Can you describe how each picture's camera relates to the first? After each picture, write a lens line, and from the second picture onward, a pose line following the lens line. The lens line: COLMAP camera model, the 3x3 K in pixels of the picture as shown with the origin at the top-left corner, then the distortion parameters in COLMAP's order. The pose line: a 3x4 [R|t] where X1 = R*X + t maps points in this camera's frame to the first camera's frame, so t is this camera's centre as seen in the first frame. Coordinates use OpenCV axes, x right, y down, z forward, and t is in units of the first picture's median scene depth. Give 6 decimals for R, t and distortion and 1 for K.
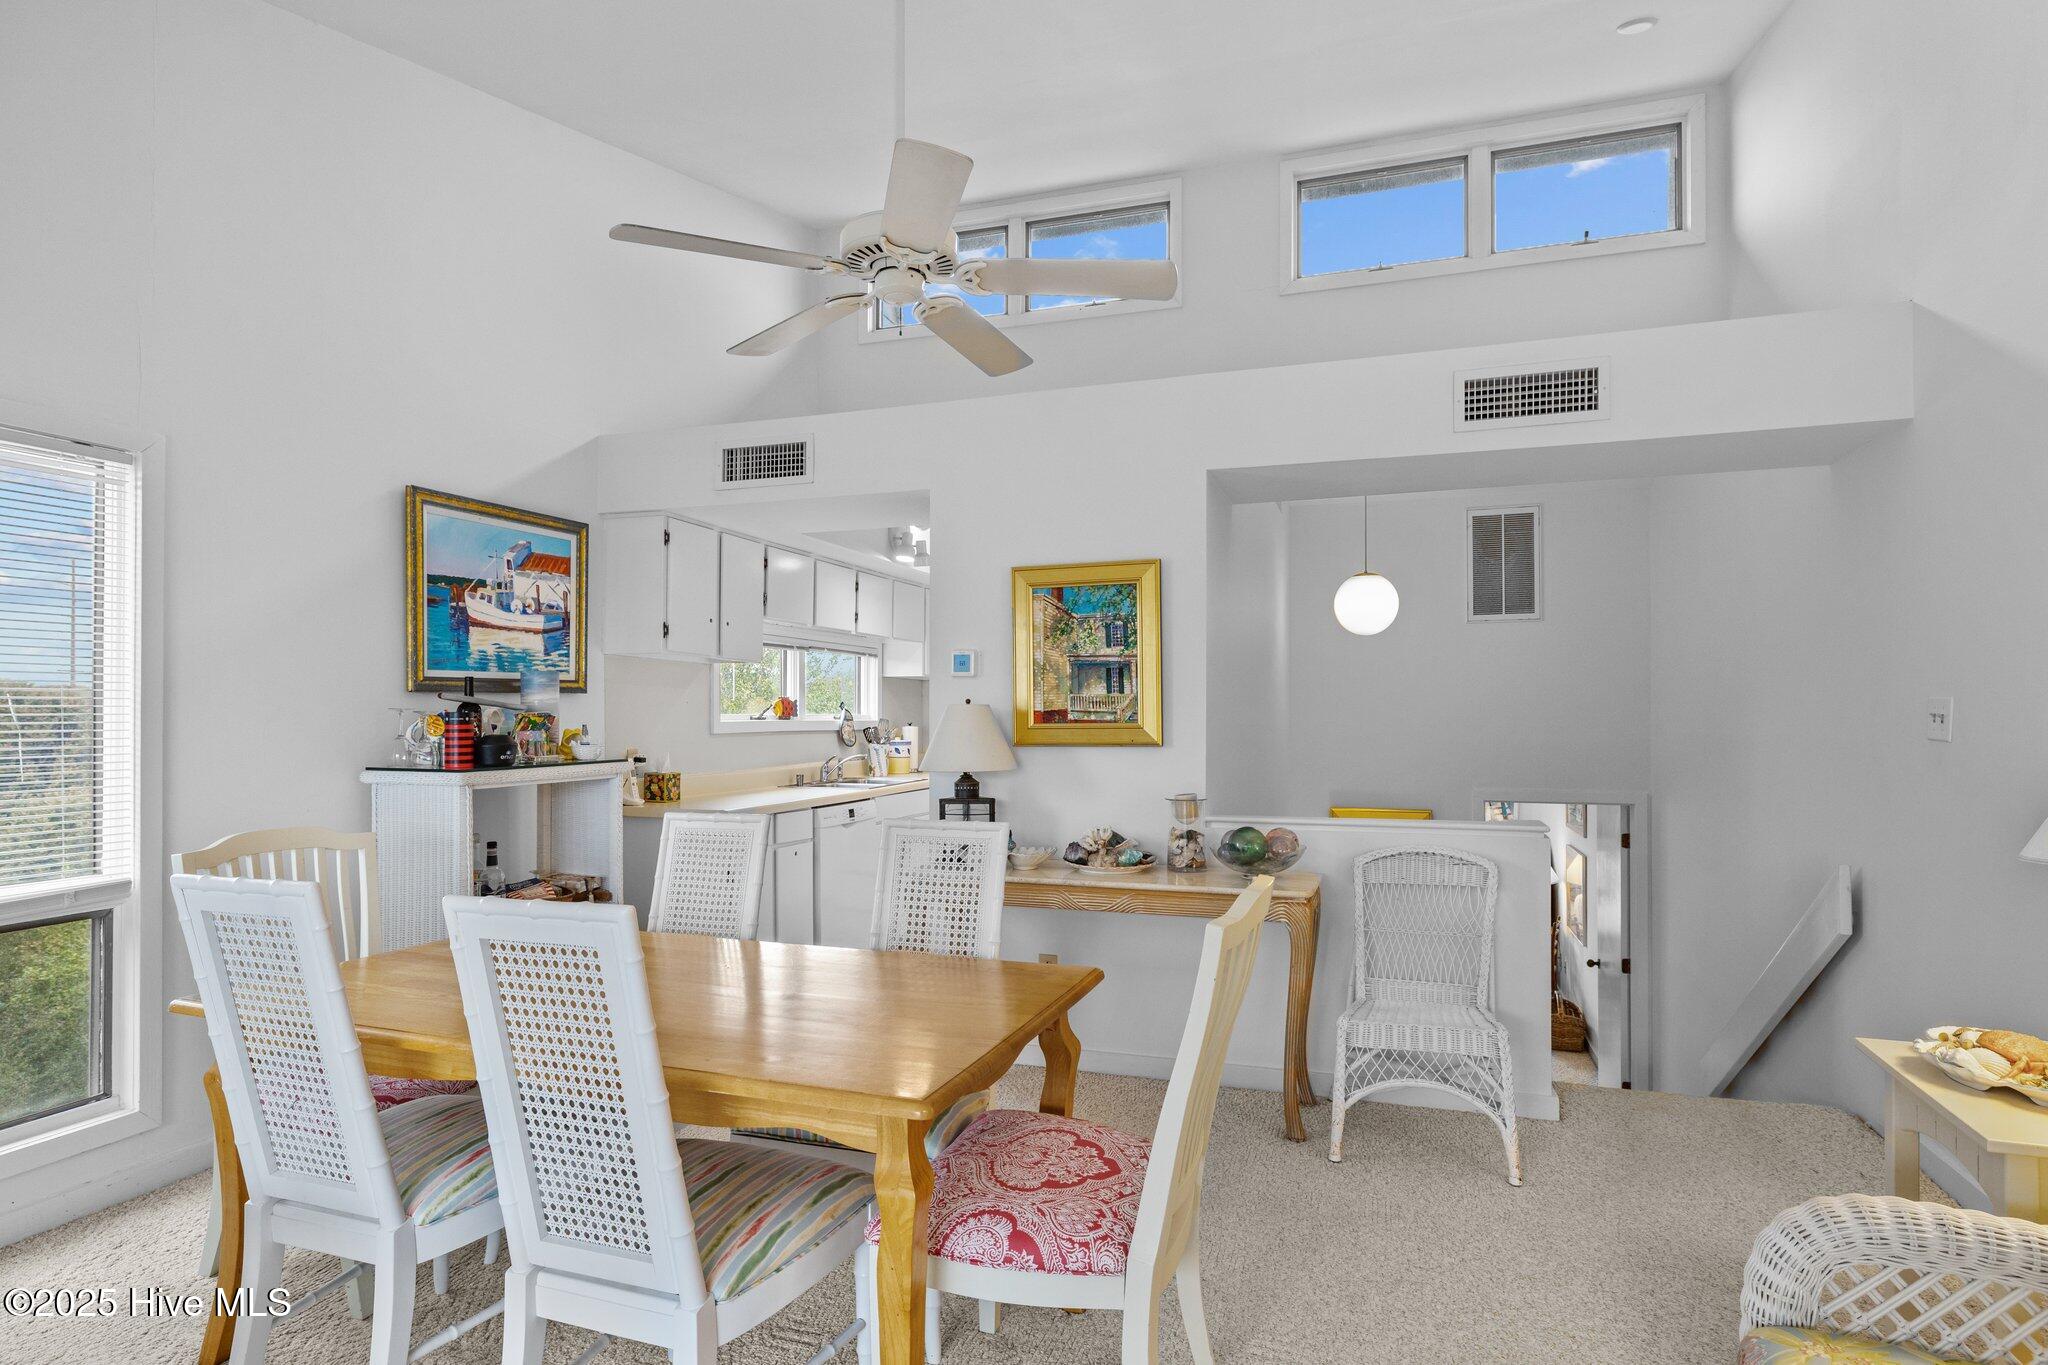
lens RADIAL K [[1094.2, 0, 1019.4], [0, 1094.2, 709.6], [0, 0, 1]] dist [-0.004809, 0.000516]
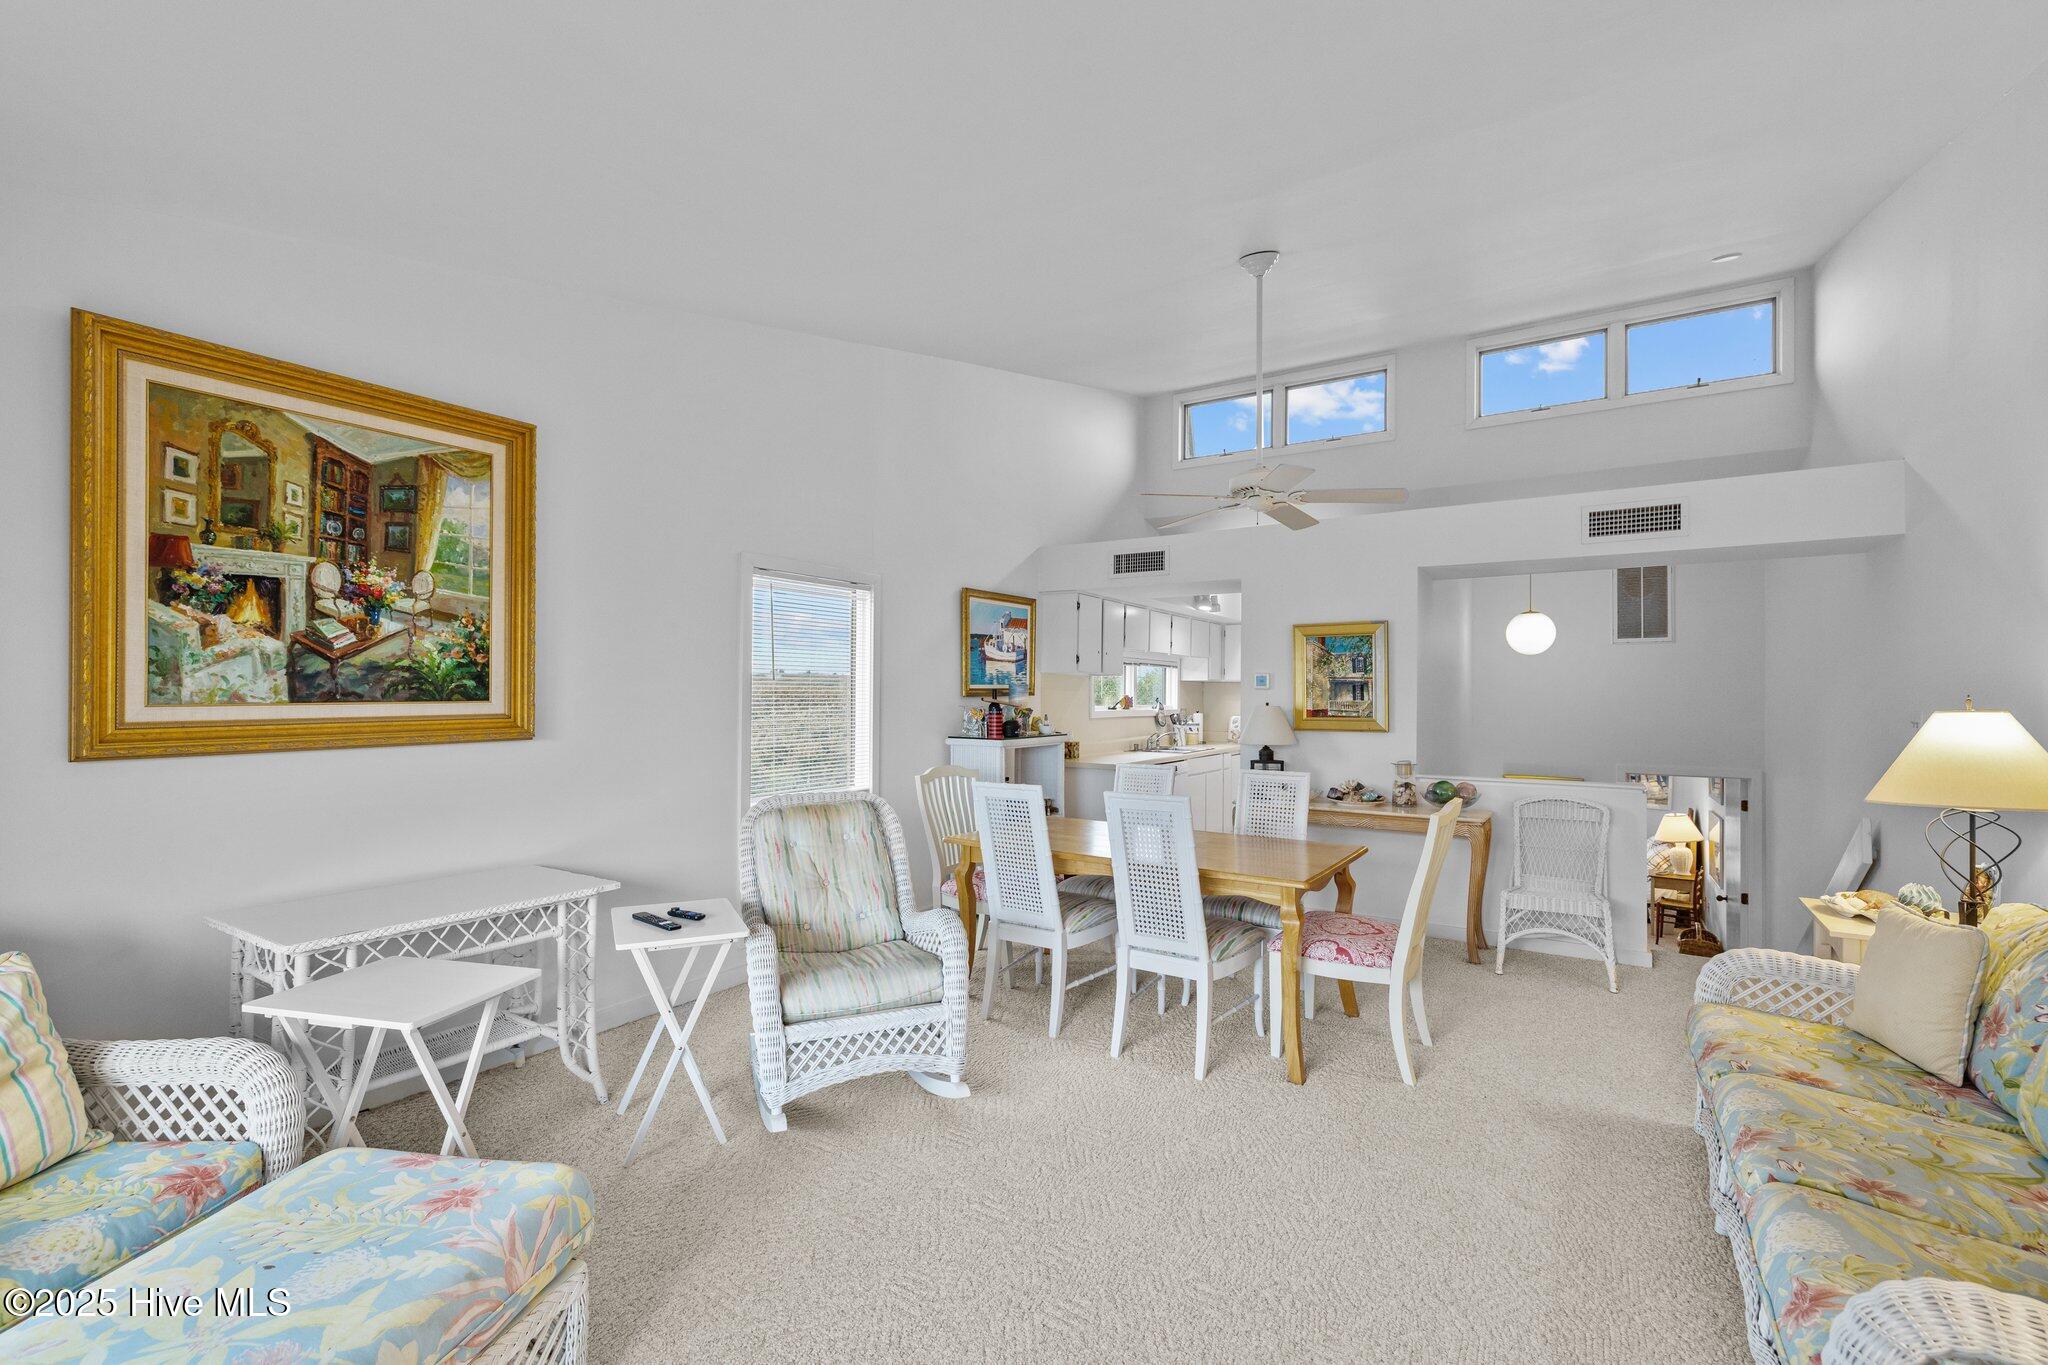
lens RADIAL K [[870.2, 0, 1026.1], [0, 870.2, 687.0], [0, 0, 1]] dist [0.002262, -0.000105]
pose [[0.973179, 0.005126, -0.229994, -0.102430], [-0.006496, 0.999965, -0.005197, -0.025085], [0.229960, 0.006552, 0.973178, -0.423046]]
